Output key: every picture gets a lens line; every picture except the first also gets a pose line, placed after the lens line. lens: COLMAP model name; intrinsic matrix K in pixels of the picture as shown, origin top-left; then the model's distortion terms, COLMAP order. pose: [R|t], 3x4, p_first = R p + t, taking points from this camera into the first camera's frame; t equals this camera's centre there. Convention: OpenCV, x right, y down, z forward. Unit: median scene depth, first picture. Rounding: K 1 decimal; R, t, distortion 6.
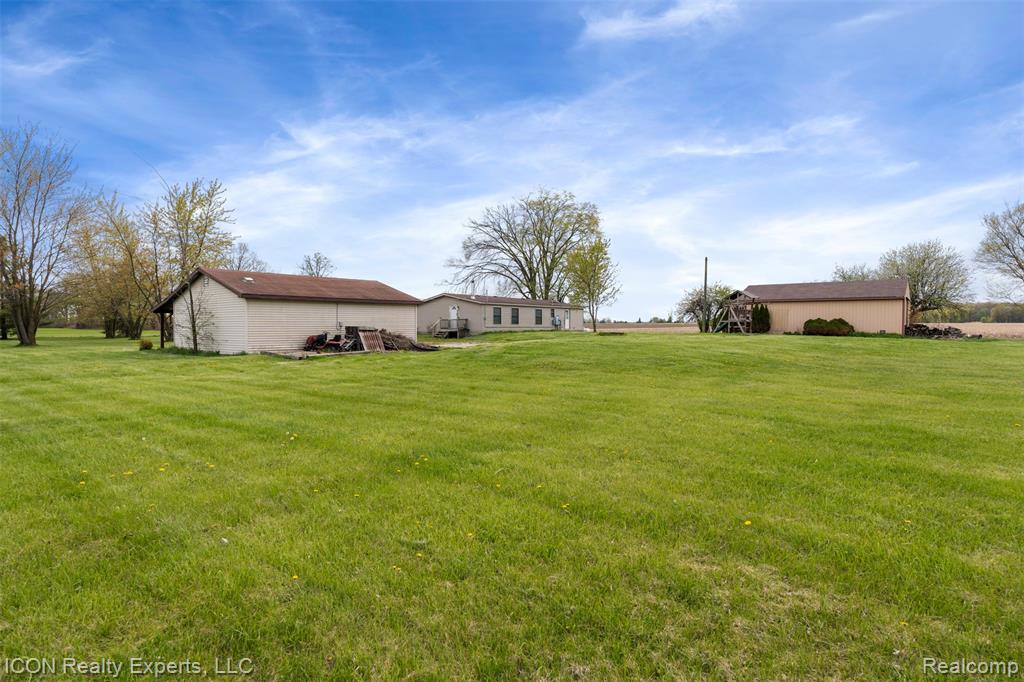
lens RADIAL K [[564.9, 0, 512.0], [0, 564.9, 341.0], [0, 0, 1]] dist [-0.000435, 0.000213]
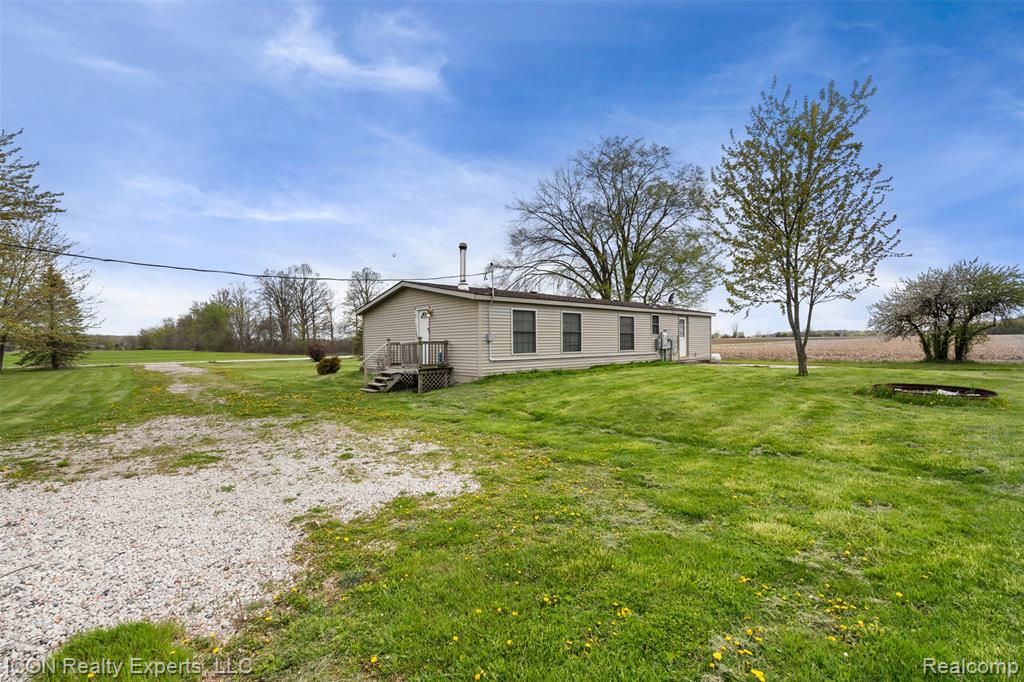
lens RADIAL K [[495.1, 0, 512.0], [0, 495.1, 341.0], [0, 0, 1]] dist [0.000505, -0.000805]
pose [[0.989011, -0.012764, -0.147290, 0.011793], [0.008285, 0.999486, -0.030985, -0.020050], [0.147610, 0.029424, 0.988608, 0.476744]]
